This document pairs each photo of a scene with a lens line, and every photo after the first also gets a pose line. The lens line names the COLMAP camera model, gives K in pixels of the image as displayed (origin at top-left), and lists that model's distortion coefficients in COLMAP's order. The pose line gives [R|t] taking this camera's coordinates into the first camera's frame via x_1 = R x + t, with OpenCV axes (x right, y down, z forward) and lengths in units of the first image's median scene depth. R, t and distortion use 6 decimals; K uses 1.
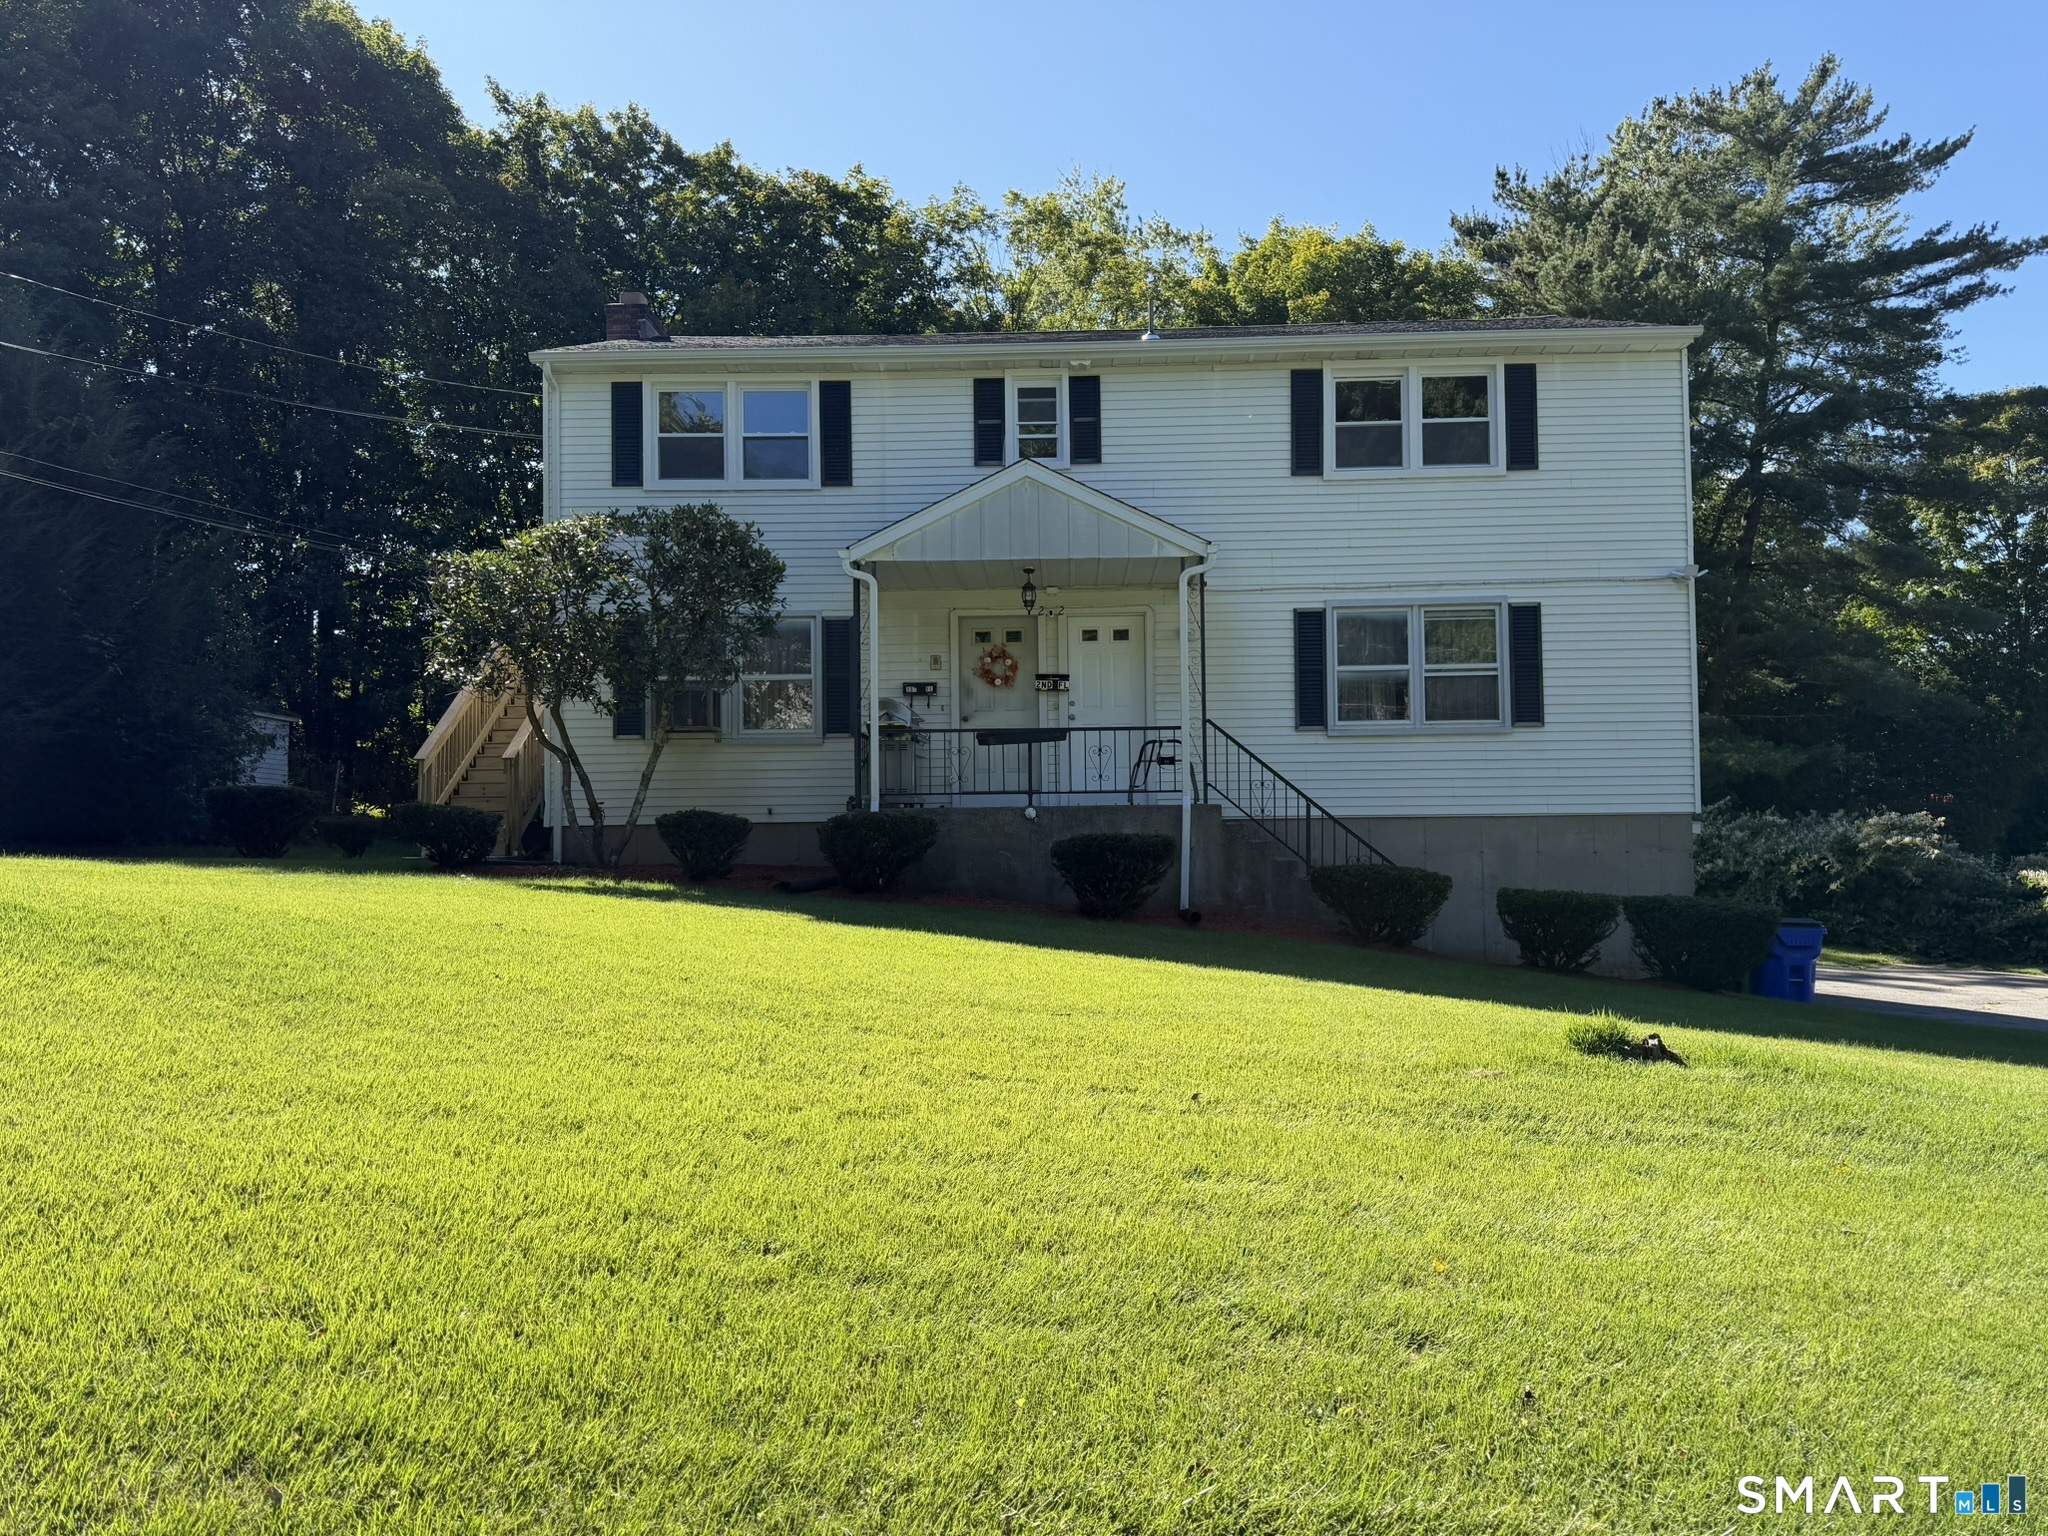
lens RADIAL K [[1430.0, 0, 1022.7], [0, 1430.0, 773.4], [0, 0, 1]] dist [0.045262, -0.069201]
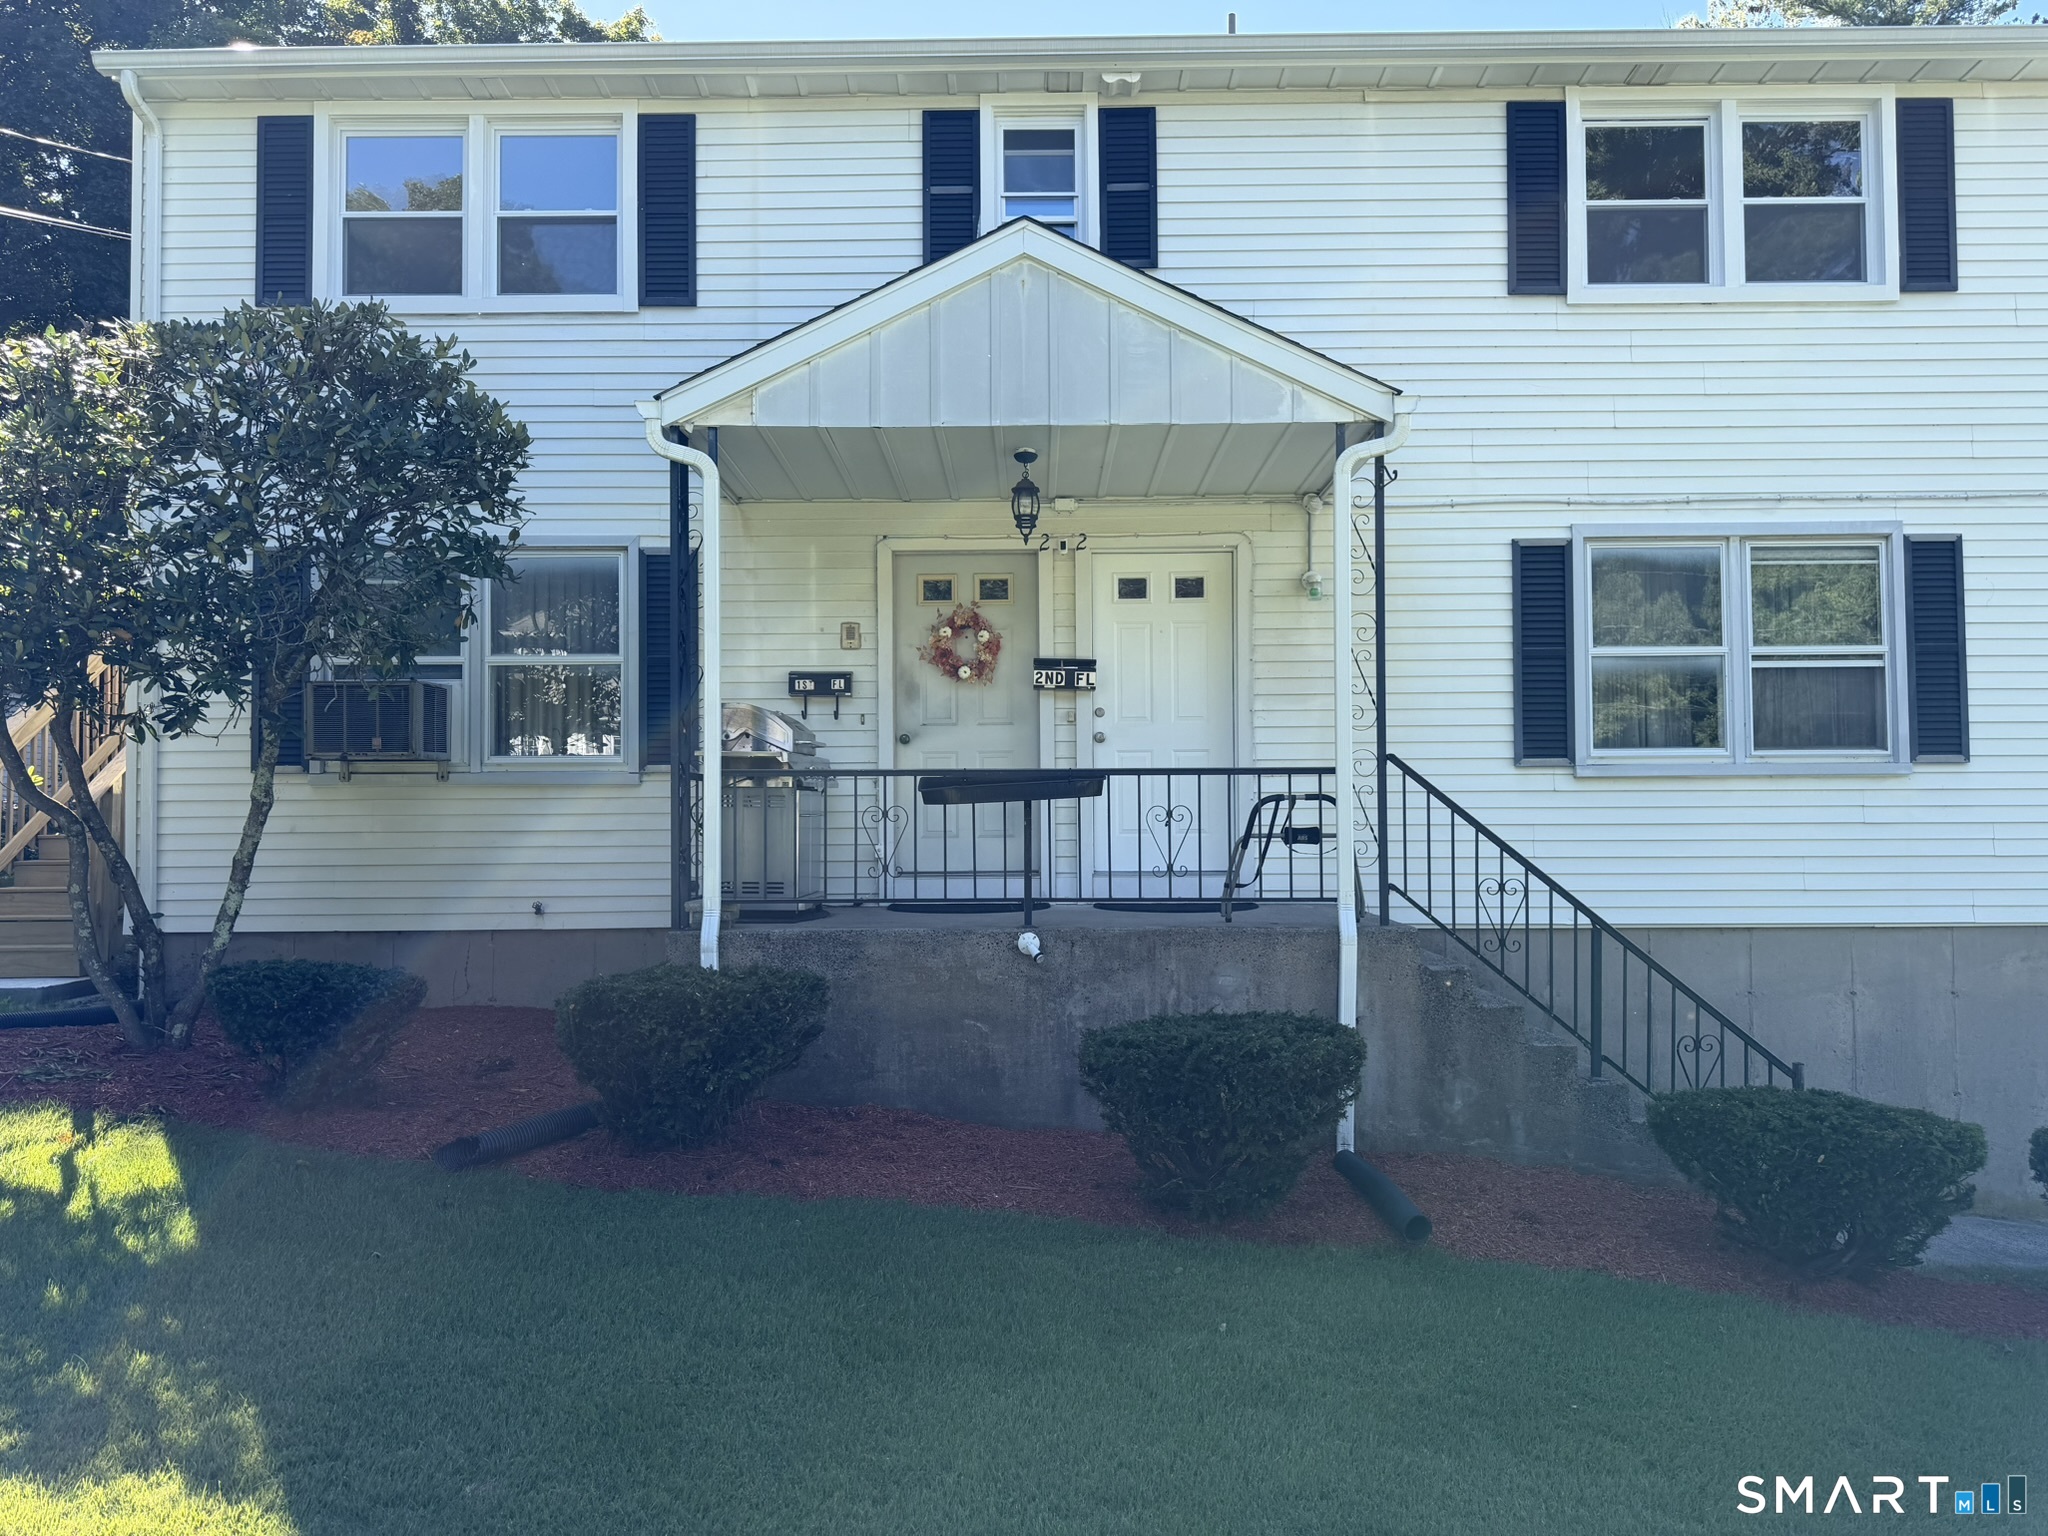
lens RADIAL K [[1448.2, 0, 1024.0], [0, 1448.2, 768.0], [0, 0, 1]] dist [0.052422, -0.064522]
pose [[0.999709, 0.006375, 0.023247, -0.007219], [-0.006567, 0.999945, 0.008200, -0.032466], [-0.023193, -0.008350, 0.999696, 0.451503]]
